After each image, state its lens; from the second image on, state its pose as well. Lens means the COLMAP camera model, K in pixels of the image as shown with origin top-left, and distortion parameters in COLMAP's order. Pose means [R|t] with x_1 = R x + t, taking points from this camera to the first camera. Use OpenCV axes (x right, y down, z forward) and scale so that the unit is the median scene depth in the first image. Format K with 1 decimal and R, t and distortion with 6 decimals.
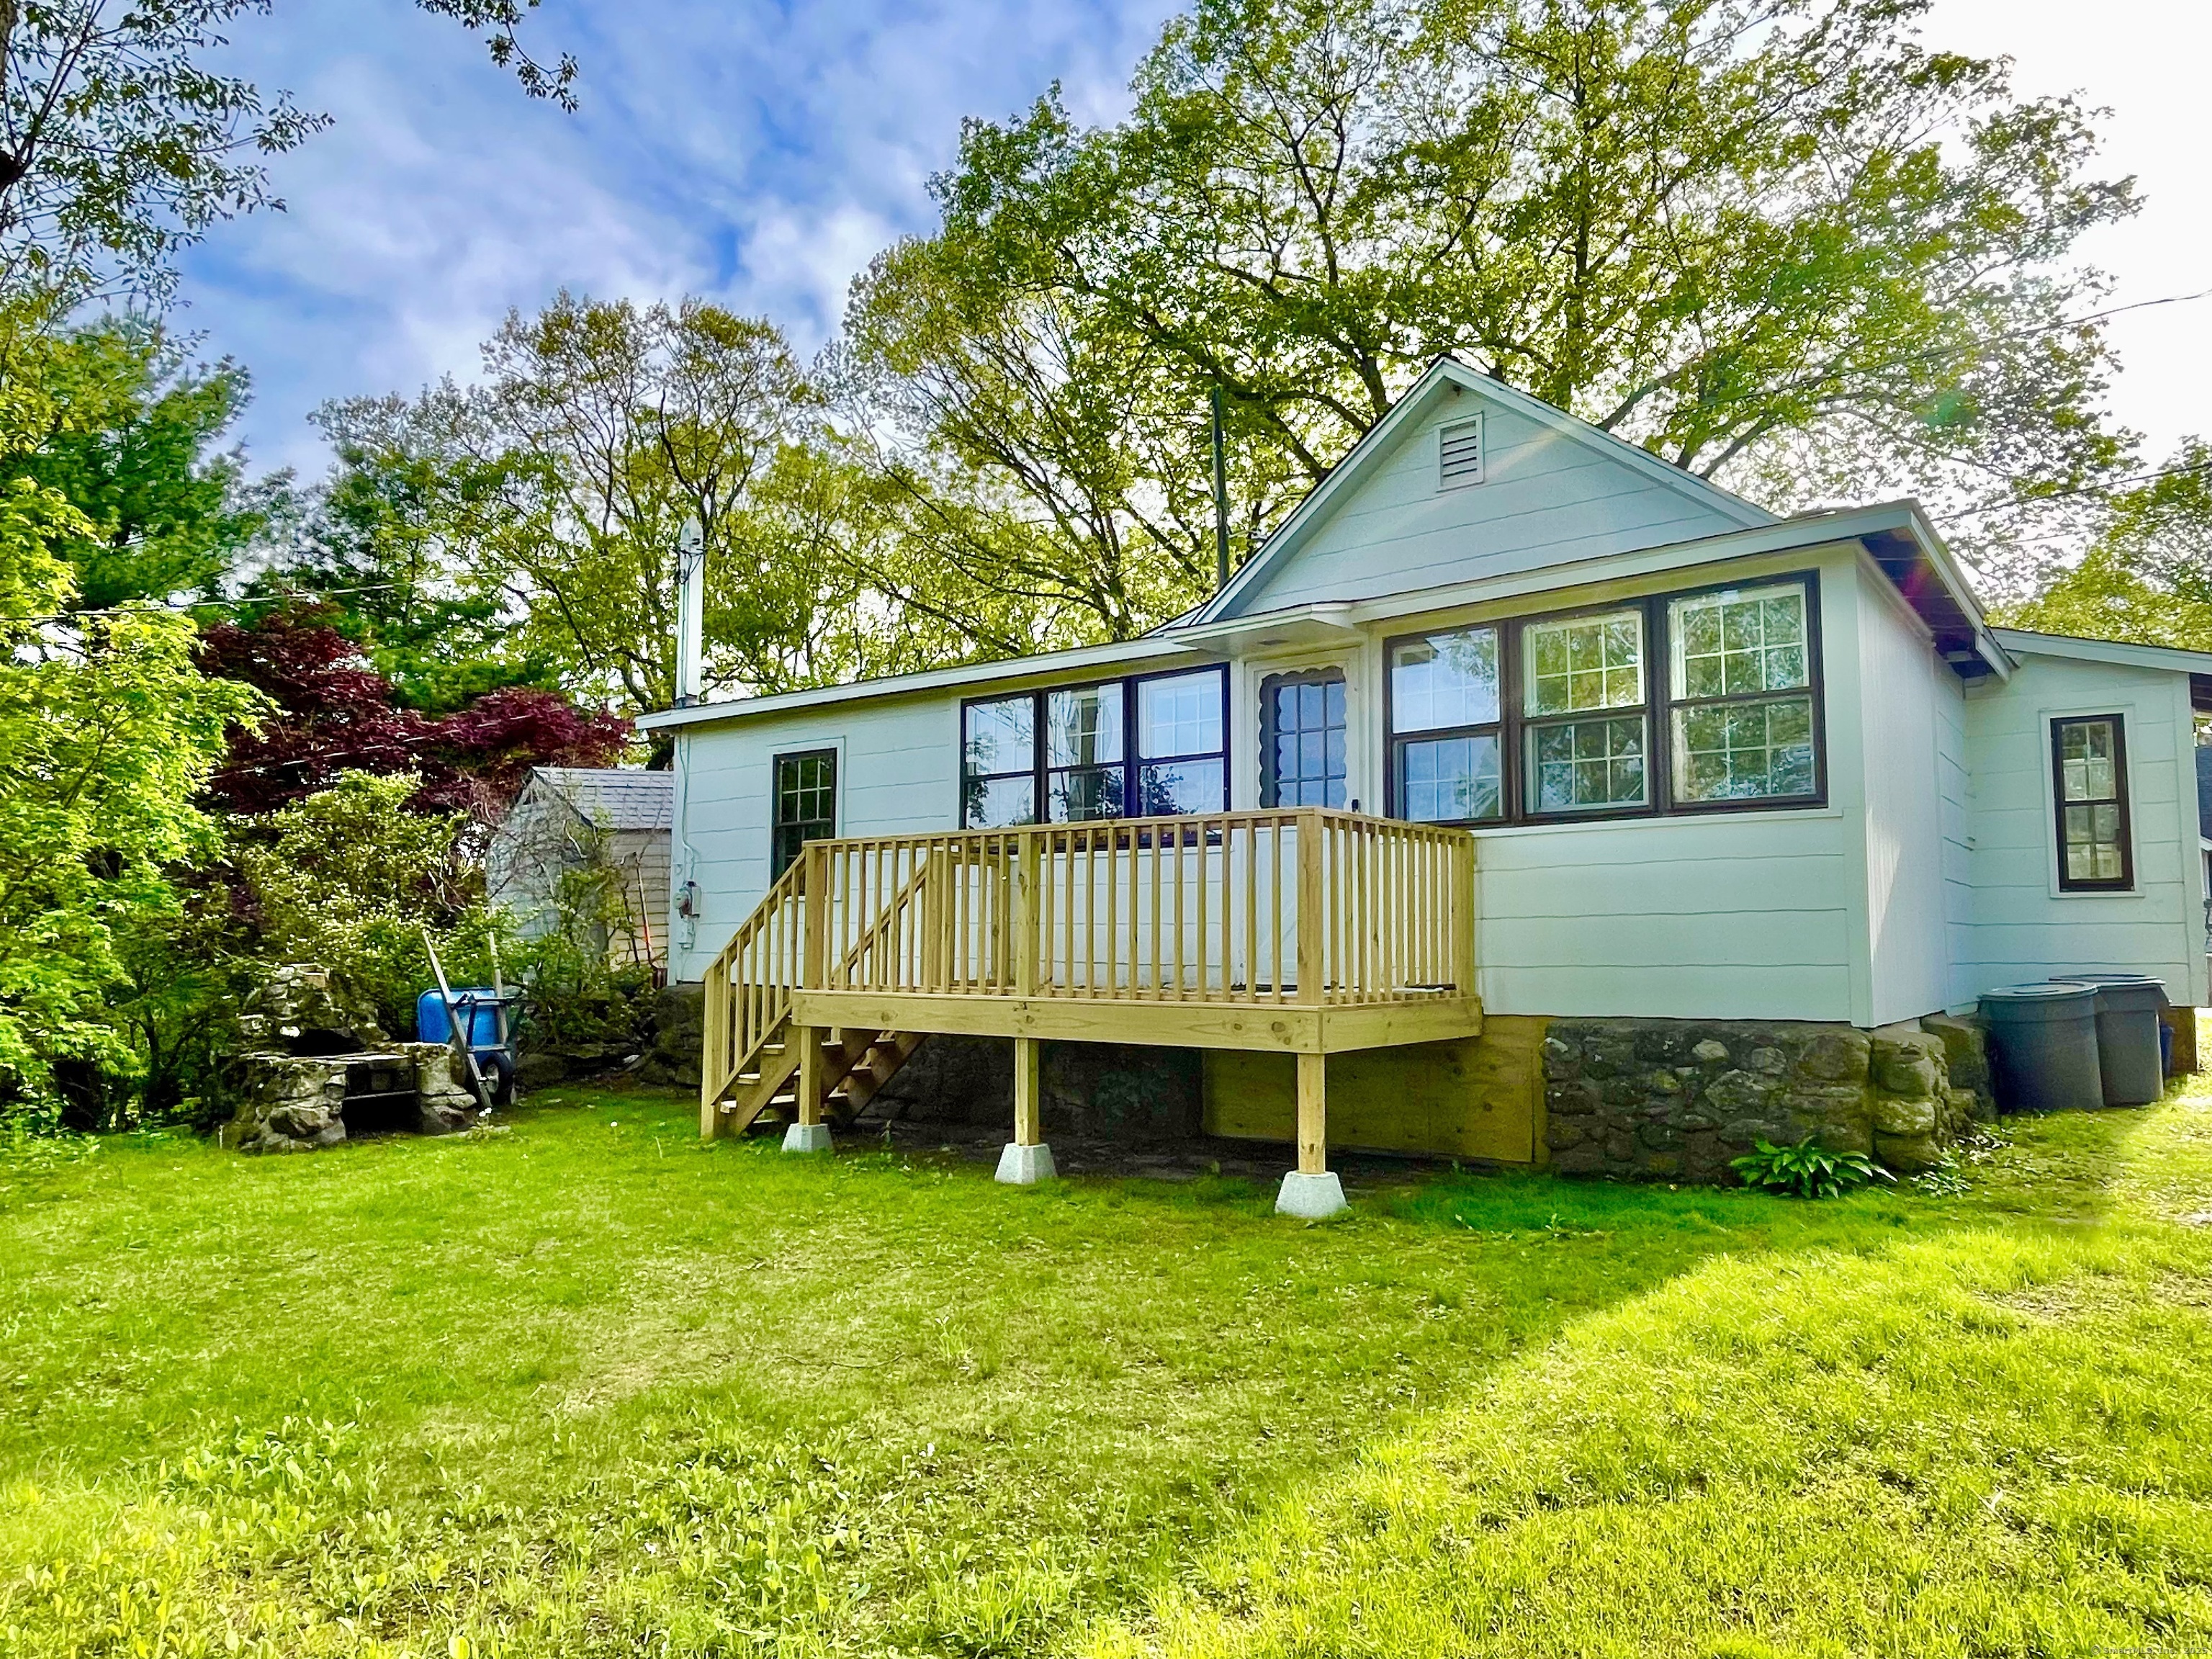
lens RADIAL K [[1366.9, 0, 1106.9], [0, 1366.9, 831.5], [0, 0, 1]] dist [-0.015830, -0.002604]
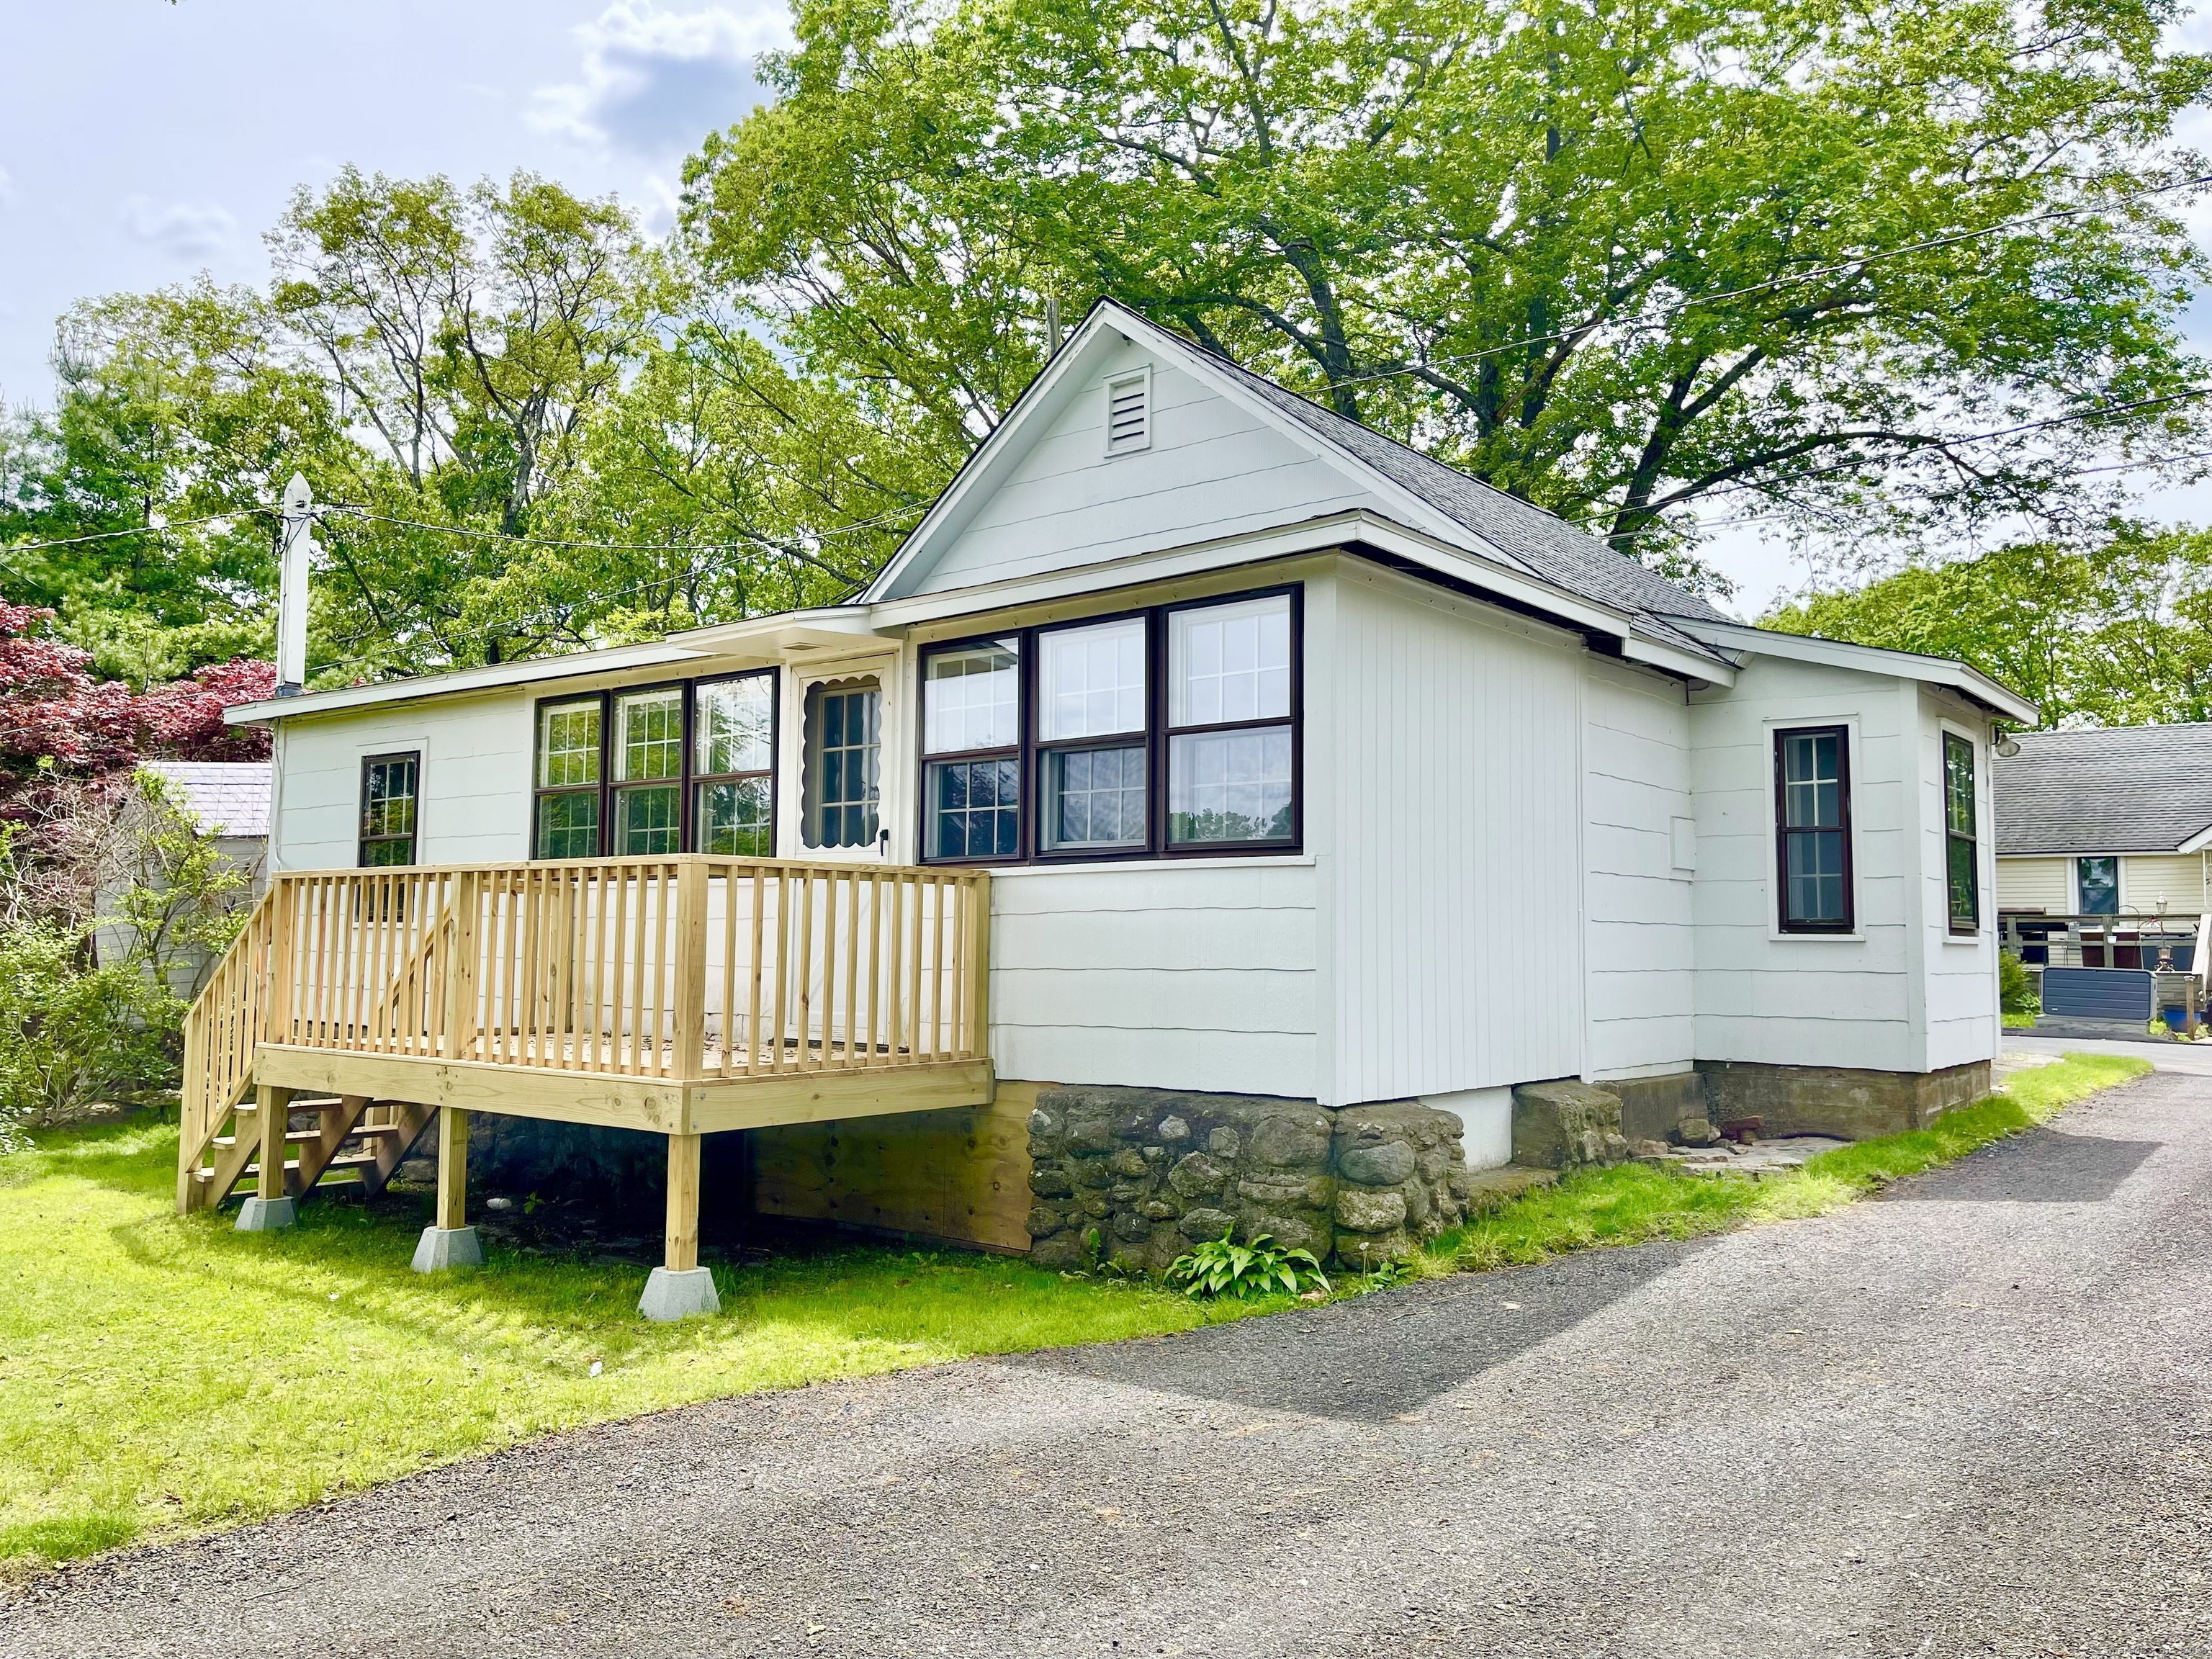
lens RADIAL K [[1633.1, 0, 1110.8], [0, 1633.1, 831.1], [0, 0, 1]] dist [0.020080, -0.030703]
pose [[0.999988, 0.004374, -0.002149, 0.322072], [-0.004343, 0.999889, 0.014231, -0.037192], [0.002211, -0.014222, 0.999896, -0.042332]]
